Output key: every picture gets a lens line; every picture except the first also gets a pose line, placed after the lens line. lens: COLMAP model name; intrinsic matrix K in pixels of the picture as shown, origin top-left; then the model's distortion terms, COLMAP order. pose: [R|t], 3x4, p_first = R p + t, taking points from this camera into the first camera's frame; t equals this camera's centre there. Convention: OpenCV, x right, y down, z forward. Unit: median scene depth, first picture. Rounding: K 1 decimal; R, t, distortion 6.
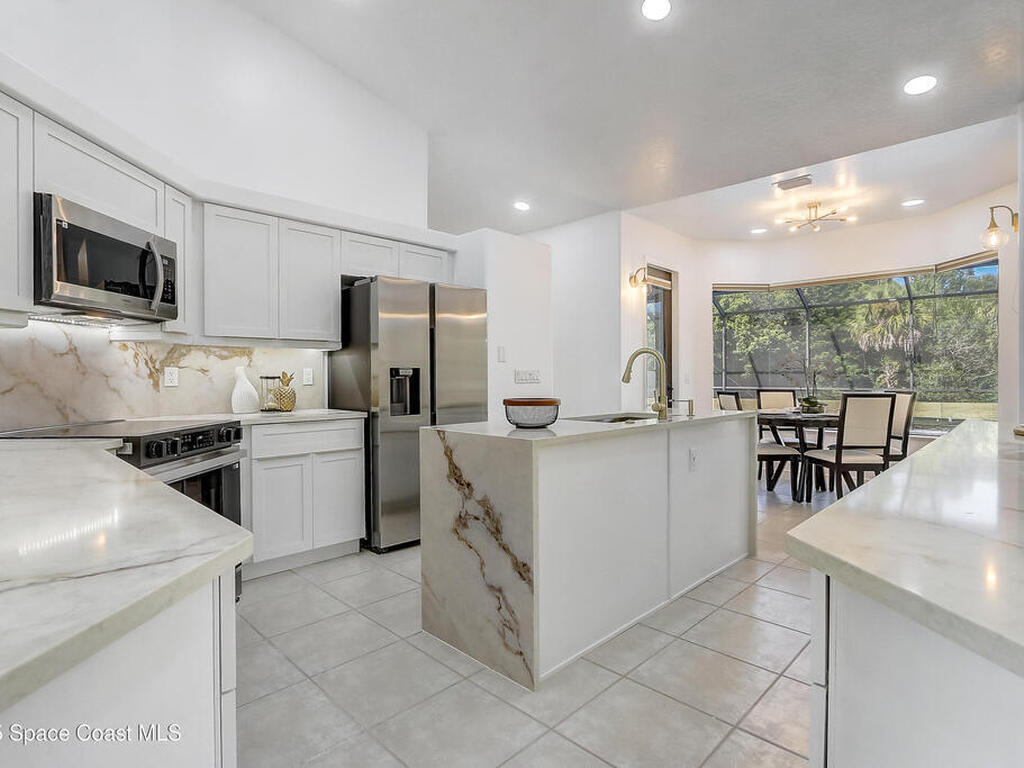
lens RADIAL K [[537.0, 0, 511.4], [0, 537.0, 378.5], [0, 0, 1]] dist [-0.011642, -0.002800]
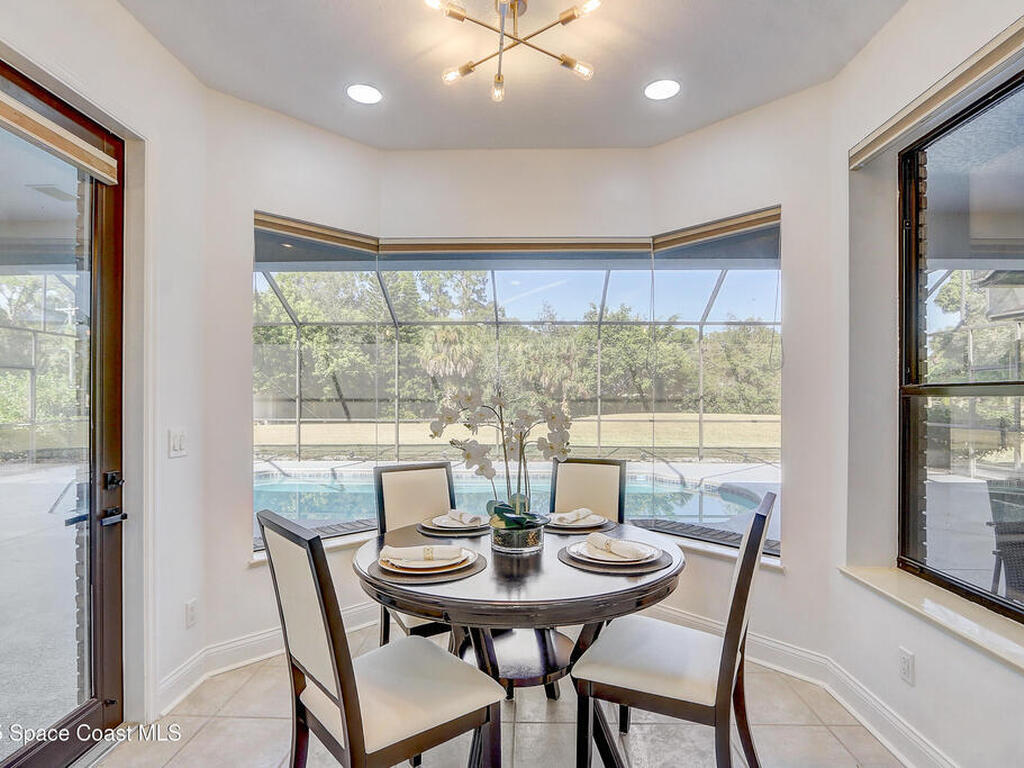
lens RADIAL K [[537.0, 0, 509.2], [0, 537.0, 388.5], [0, 0, 1]] dist [-0.011642, -0.002800]
pose [[0.735161, 0.013630, 0.677755, 0.040645], [-0.000359, 0.999806, -0.019717, -0.005232], [-0.677892, 0.014252, 0.735023, 0.095185]]
